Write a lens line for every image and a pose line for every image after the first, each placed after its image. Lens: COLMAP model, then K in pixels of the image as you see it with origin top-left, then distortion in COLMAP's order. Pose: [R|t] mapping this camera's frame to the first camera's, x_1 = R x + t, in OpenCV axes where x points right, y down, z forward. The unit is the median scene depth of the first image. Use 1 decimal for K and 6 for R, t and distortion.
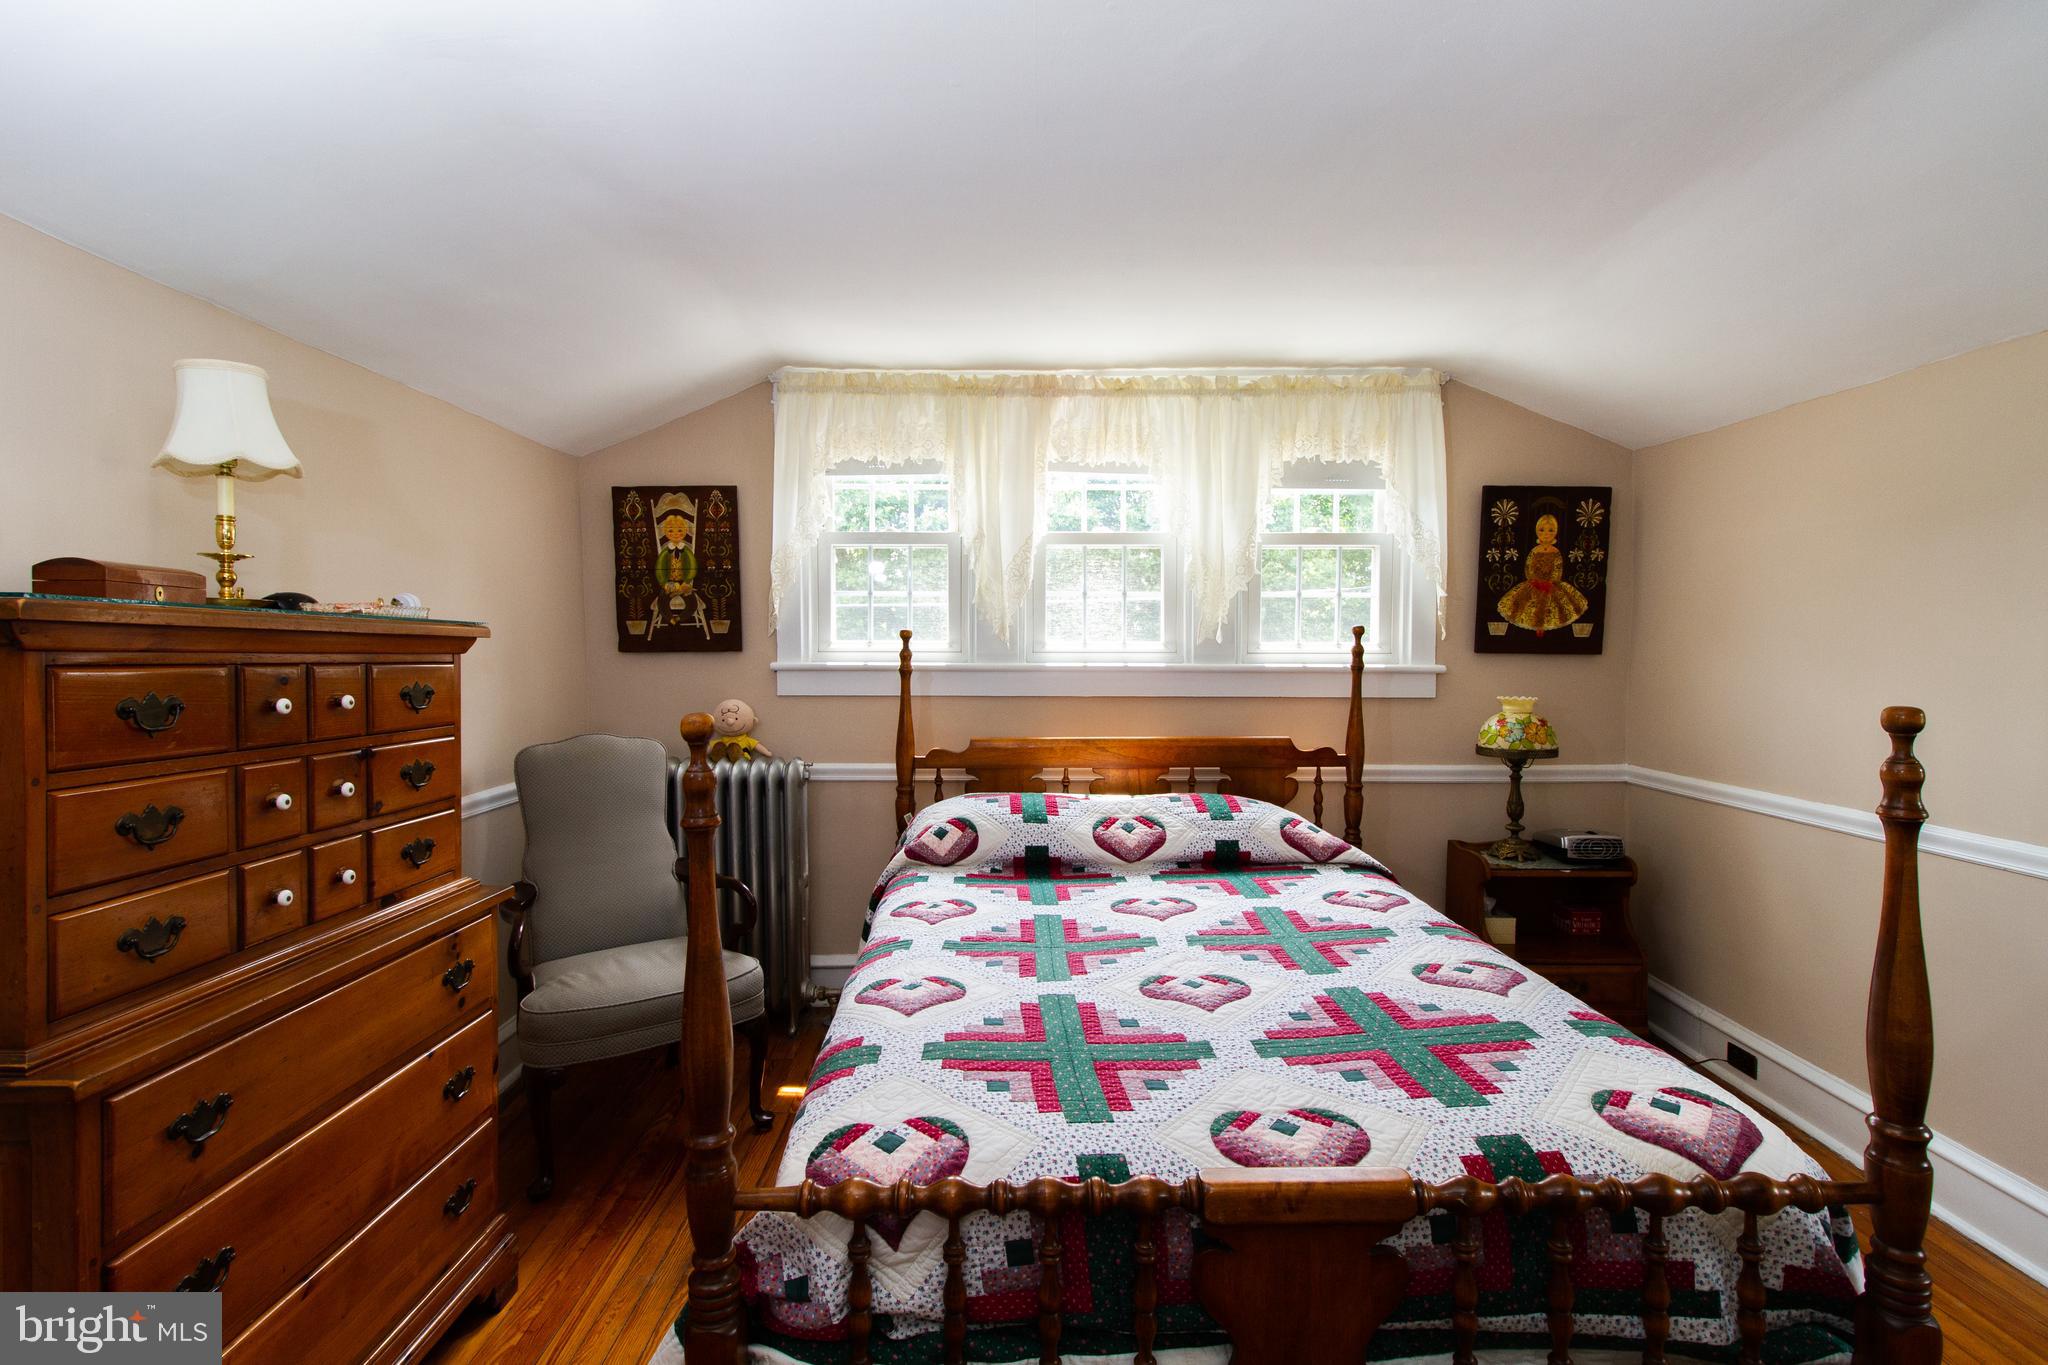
lens RADIAL K [[947.8, 0, 1022.2], [0, 947.8, 679.0], [0, 0, 1]] dist [0.000556, 0.001885]
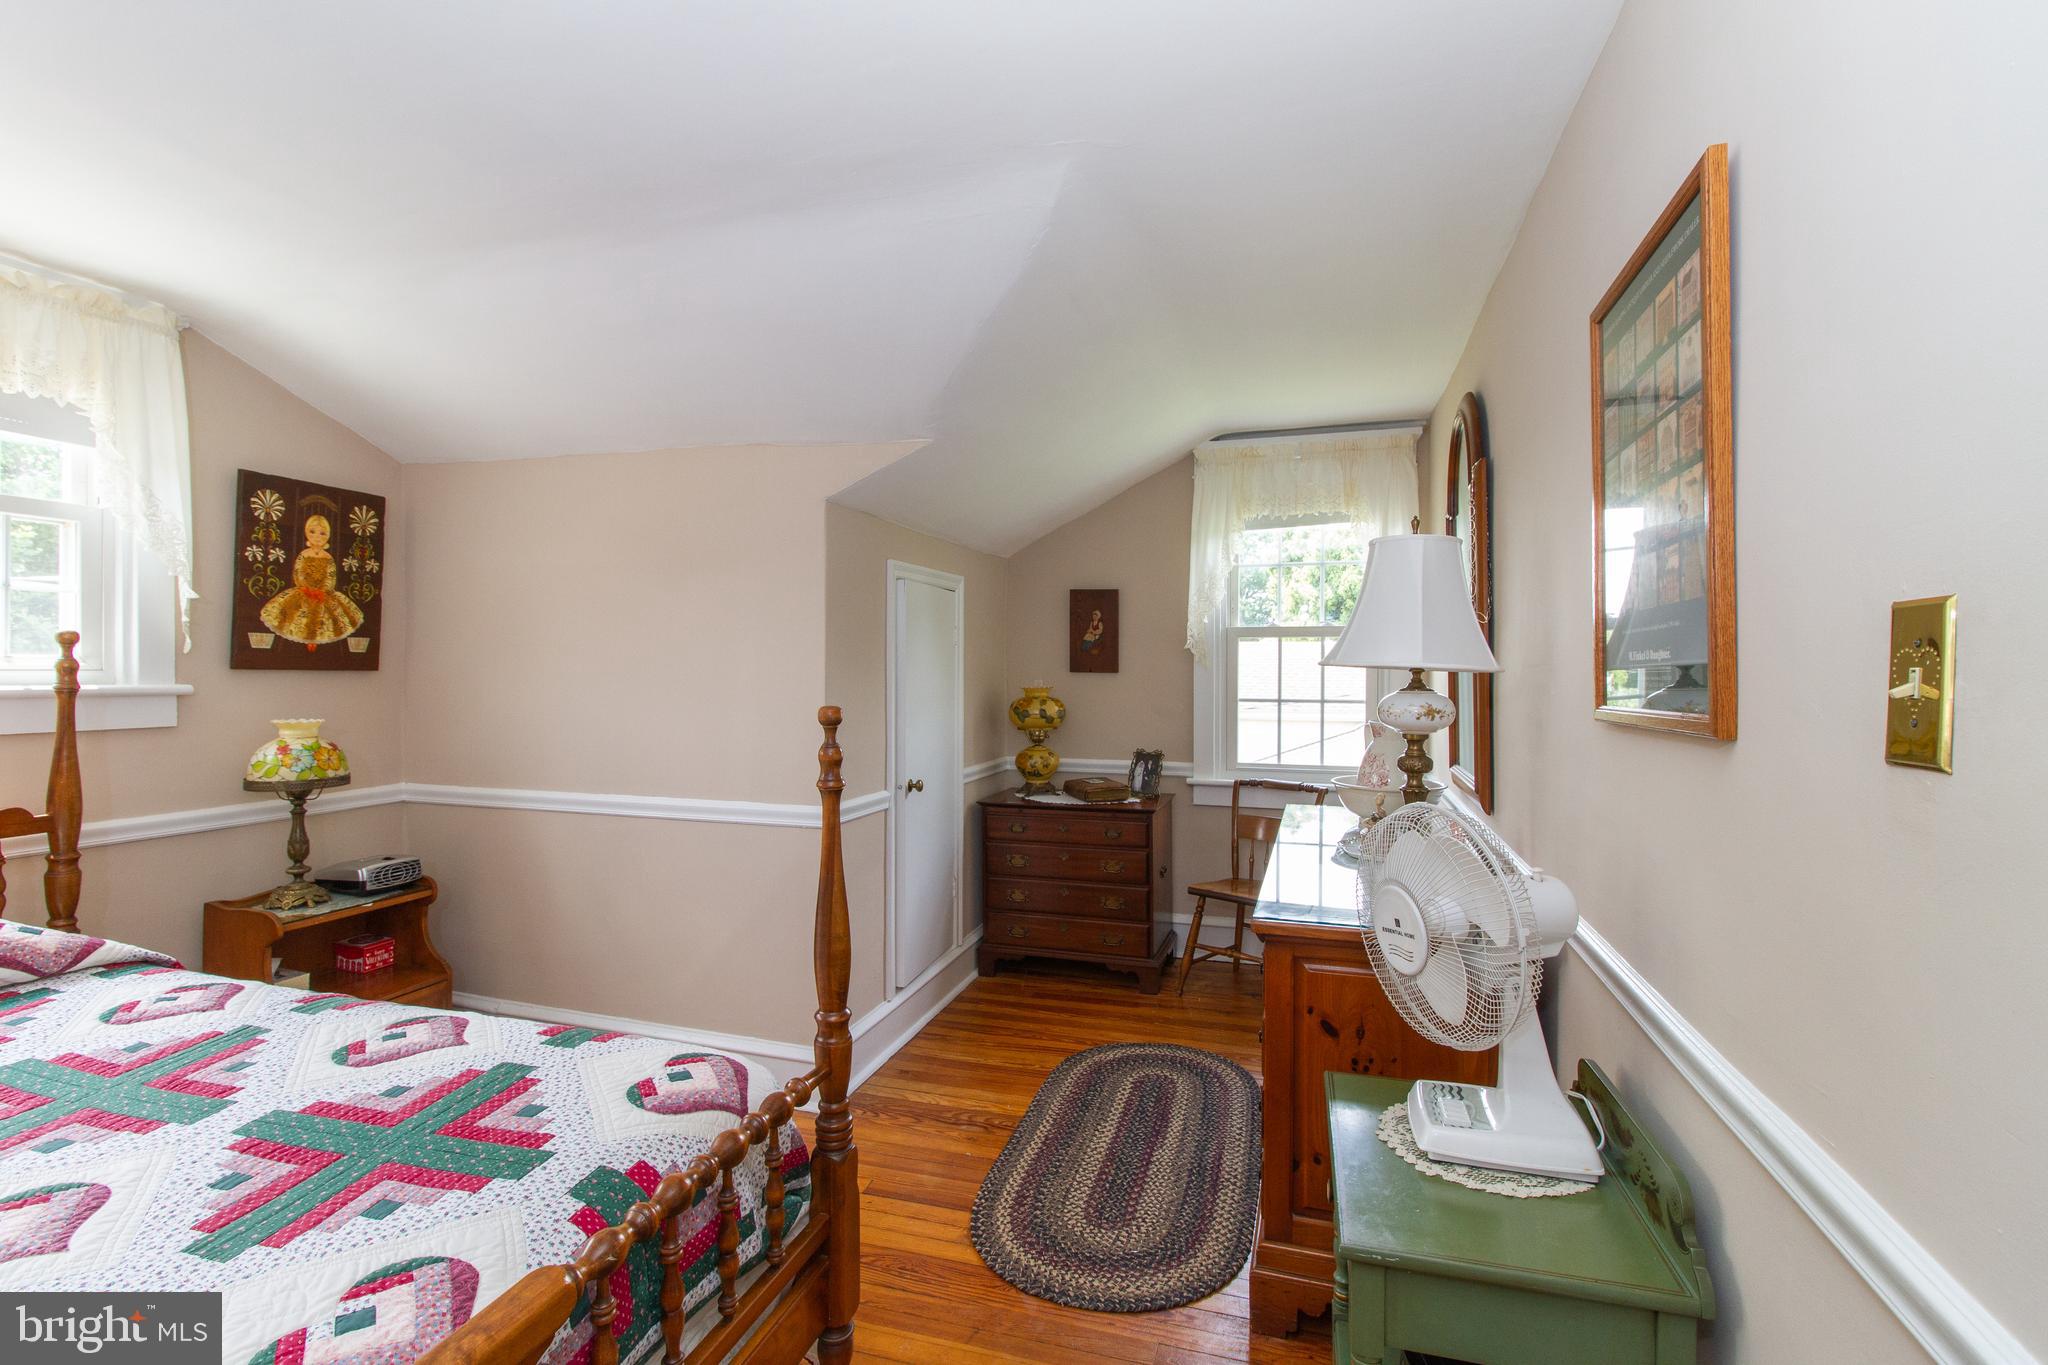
lens RADIAL K [[947.8, 0, 988.7], [0, 947.8, 676.3], [0, 0, 1]] dist [0.000556, 0.001885]
pose [[0.316253, -0.007626, 0.948644, -0.107444], [0.027558, 0.999620, -0.001151, -0.002293], [-0.948274, 0.026507, 0.316343, 0.125342]]
